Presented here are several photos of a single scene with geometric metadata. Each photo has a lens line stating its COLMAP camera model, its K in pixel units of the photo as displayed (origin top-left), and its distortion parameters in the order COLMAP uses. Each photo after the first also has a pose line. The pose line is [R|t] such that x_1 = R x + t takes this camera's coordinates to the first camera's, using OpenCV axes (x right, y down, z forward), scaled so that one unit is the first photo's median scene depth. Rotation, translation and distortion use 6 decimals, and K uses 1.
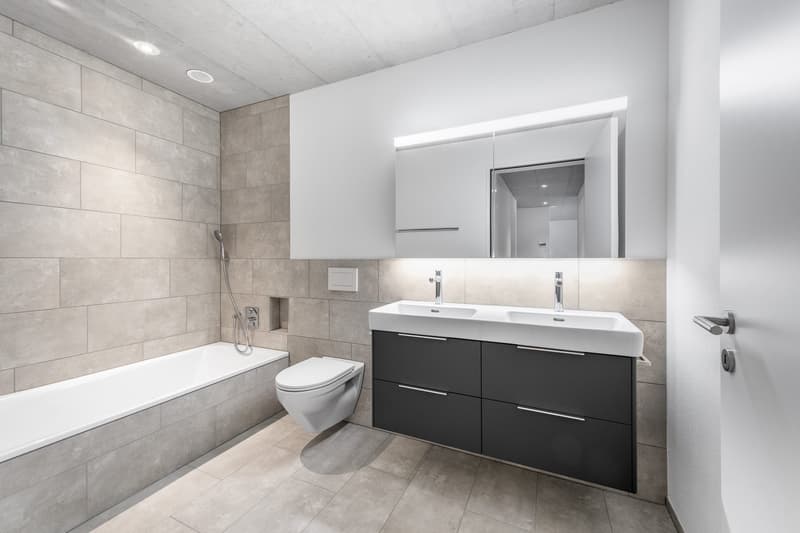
lens RADIAL K [[326.0, 0, 394.4], [0, 326.0, 262.1], [0, 0, 1]] dist [0.001052, 0.000051]
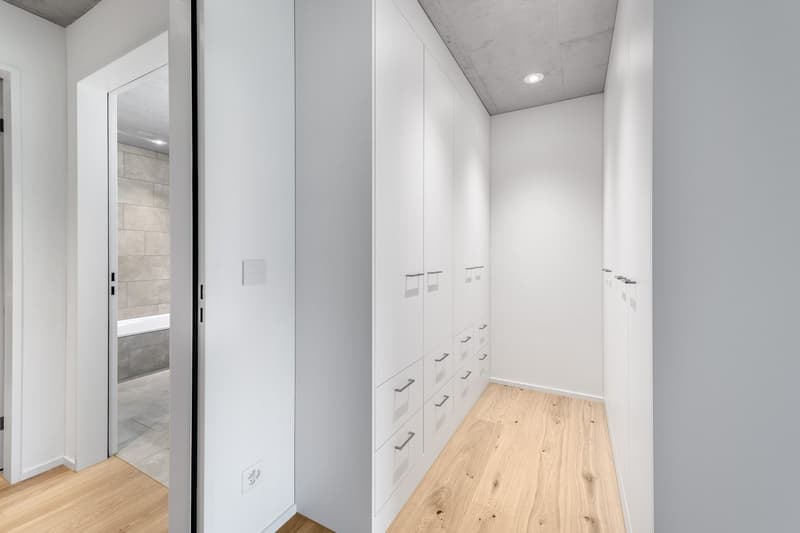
lens RADIAL K [[323.5, 0, 406.7], [0, 323.5, 262.9], [0, 0, 1]] dist [0.008860, 0.000272]
pose [[0.999667, -0.002425, -0.025687, 0.649331], [0.002374, 0.999995, -0.002024, 0.034446], [0.025692, 0.001962, 0.999668, -0.757149]]
